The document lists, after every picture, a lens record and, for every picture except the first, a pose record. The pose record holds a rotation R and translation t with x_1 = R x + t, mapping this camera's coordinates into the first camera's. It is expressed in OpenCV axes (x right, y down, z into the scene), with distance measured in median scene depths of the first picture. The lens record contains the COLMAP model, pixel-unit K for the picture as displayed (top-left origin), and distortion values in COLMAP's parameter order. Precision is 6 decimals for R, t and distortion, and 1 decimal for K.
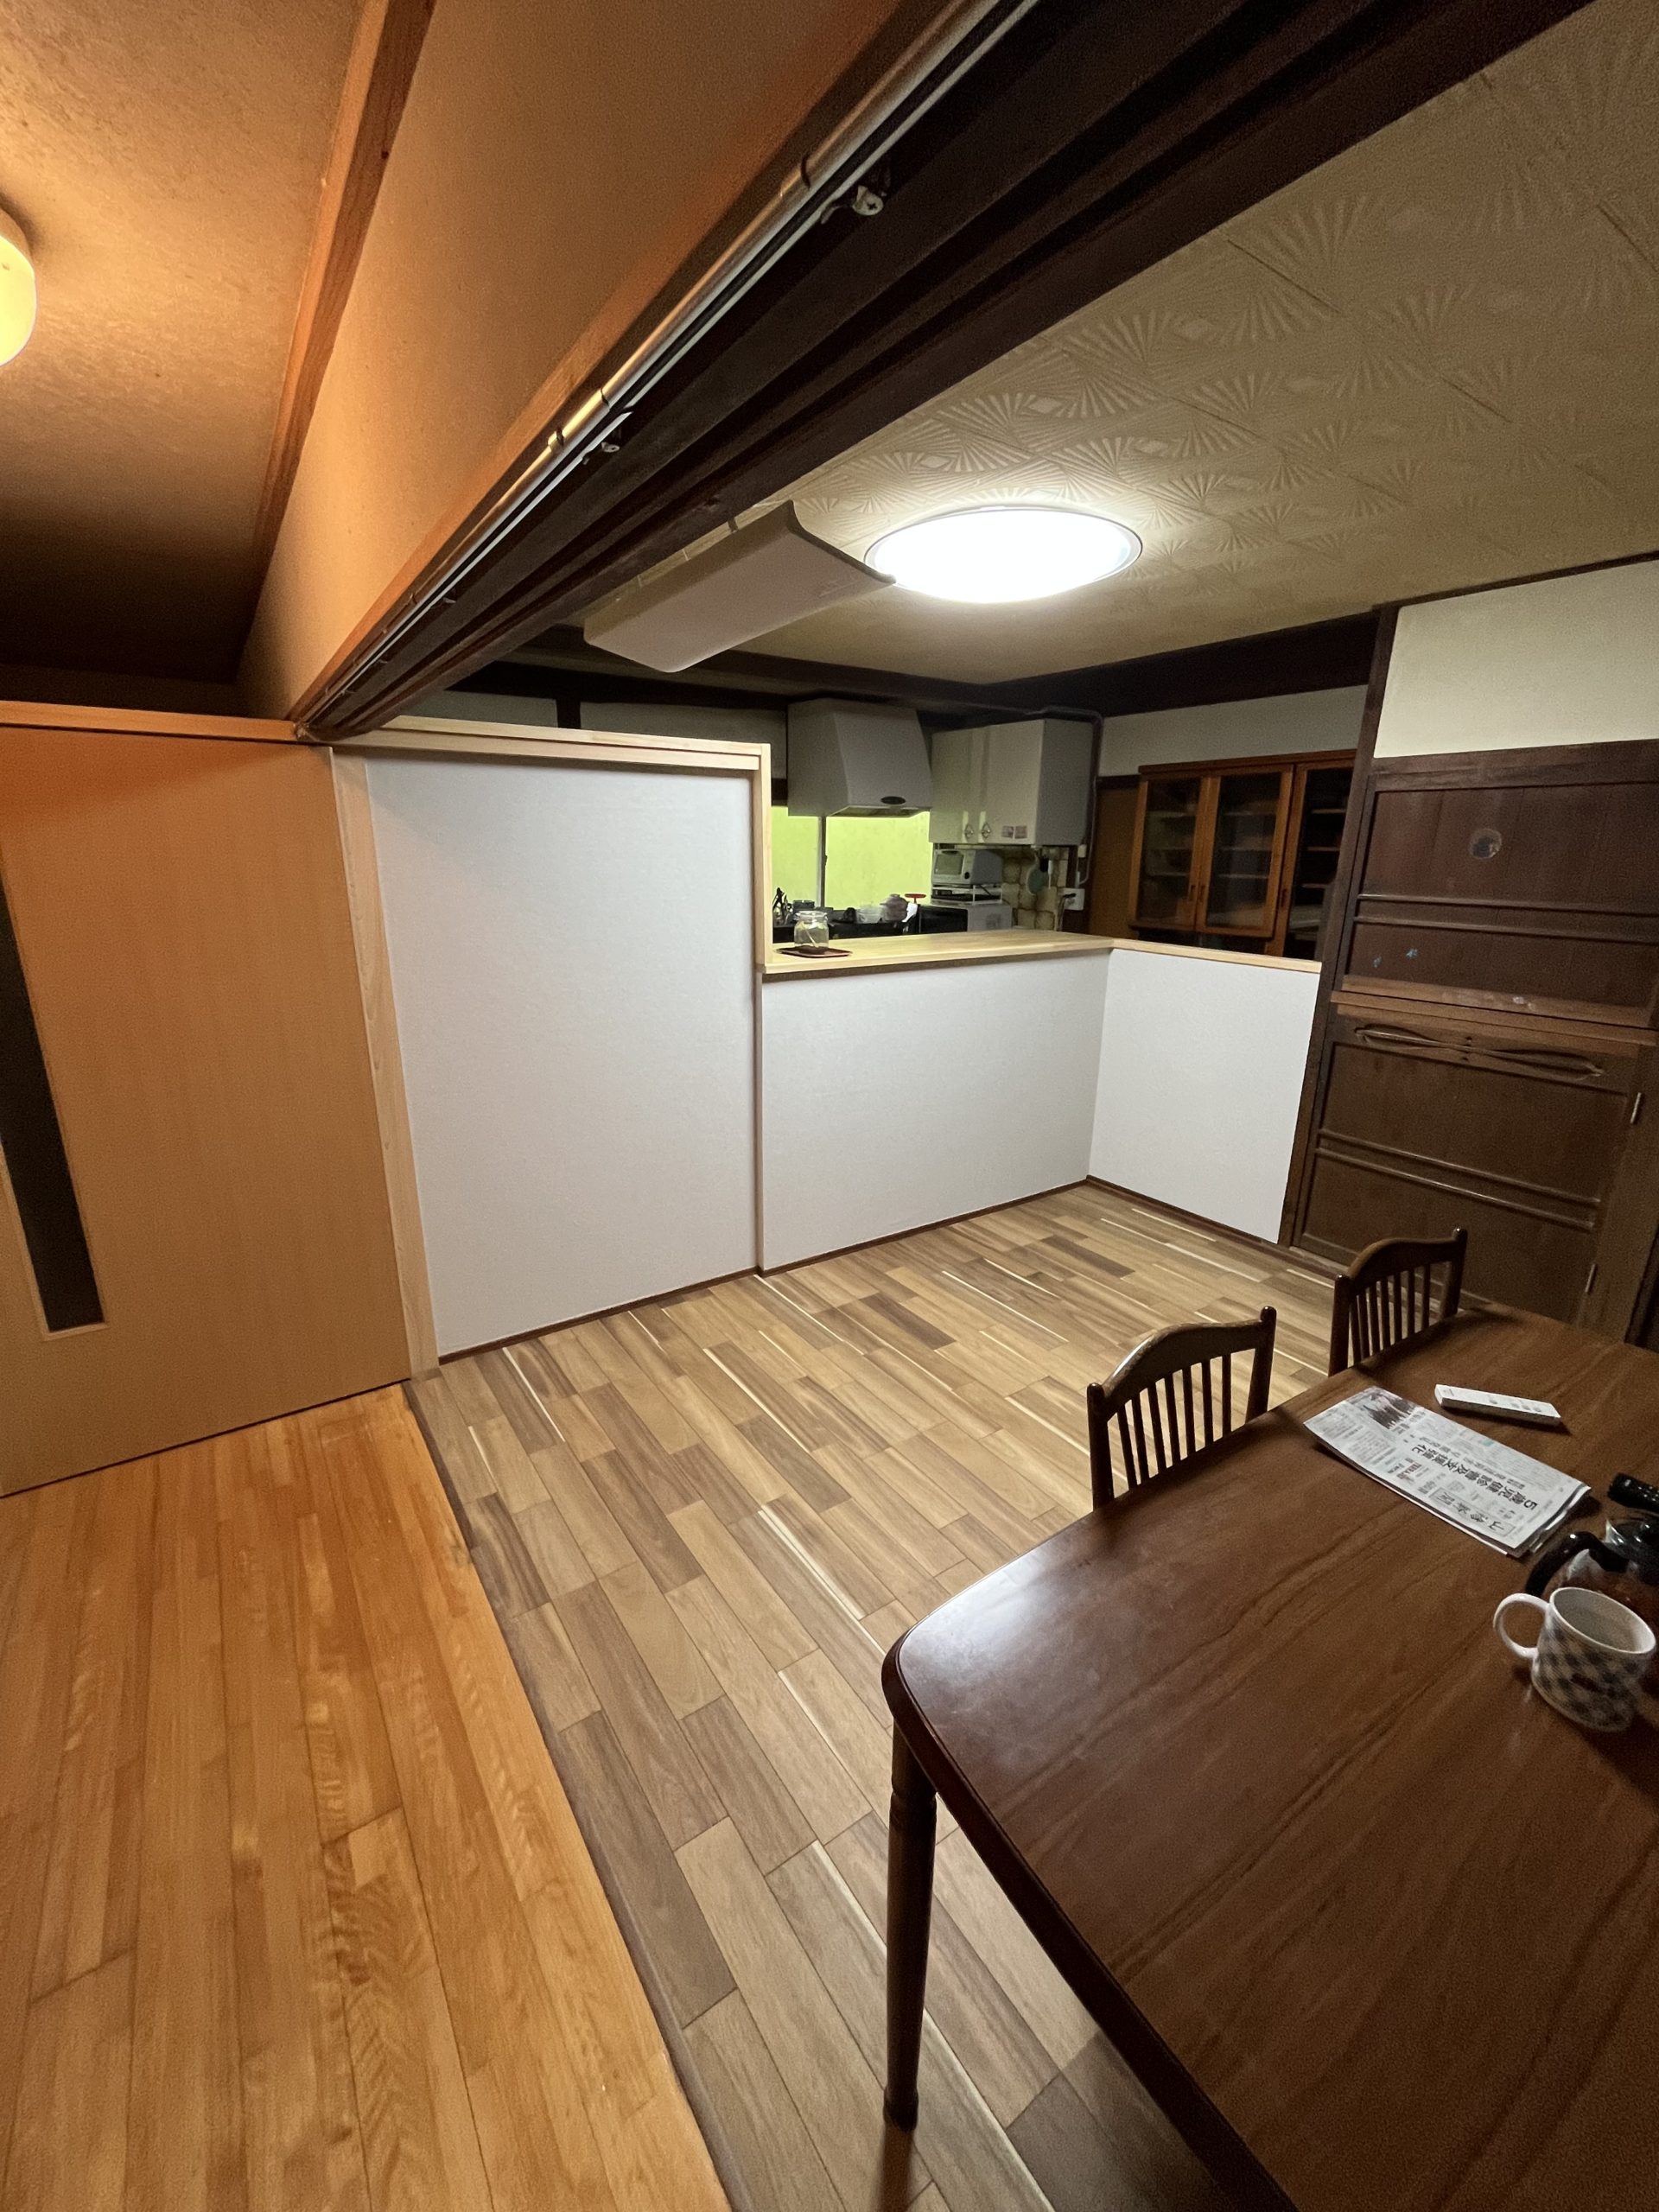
lens RADIAL K [[902.9, 0, 832.0], [0, 902.9, 1102.9], [0, 0, 1]] dist [-0.000368, 0.000229]
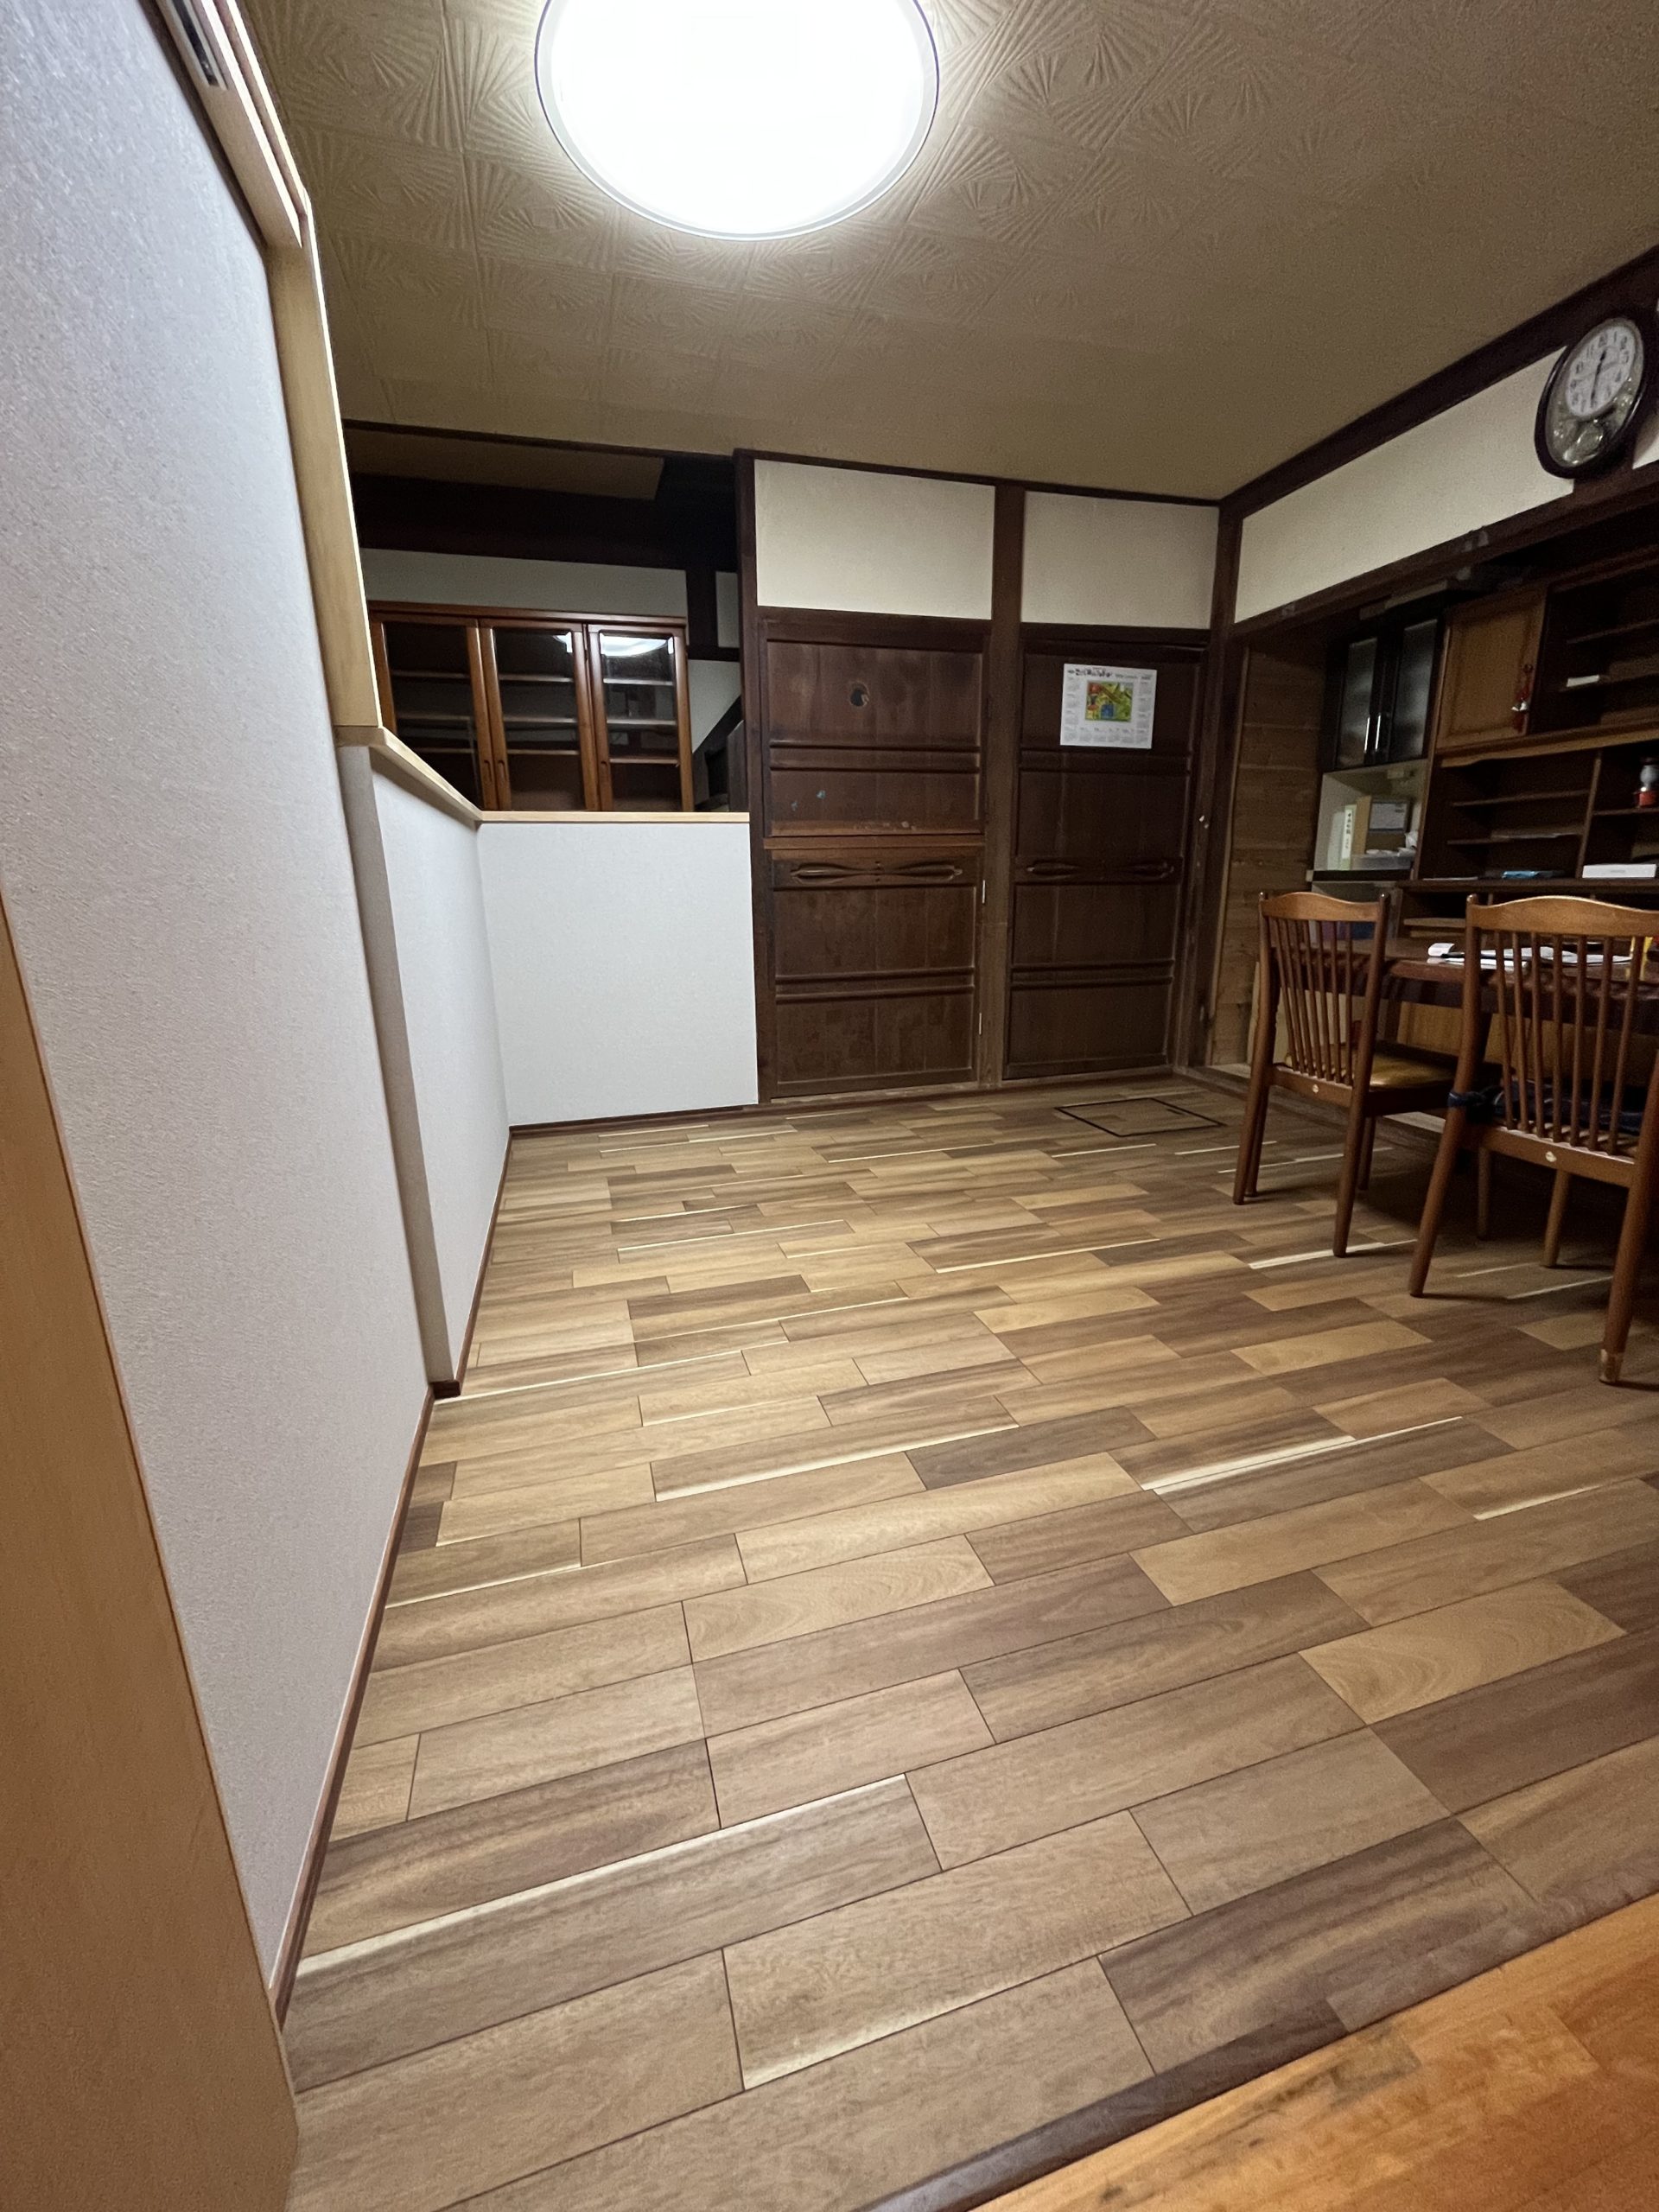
lens RADIAL K [[902.9, 0, 828.8], [0, 902.9, 1097.8], [0, 0, 1]] dist [-0.000368, 0.000229]
pose [[0.308389, -0.240174, 0.920442, -0.464102], [0.283500, 0.946837, 0.152076, 0.022534], [-0.908033, 0.214047, 0.360083, 0.645213]]
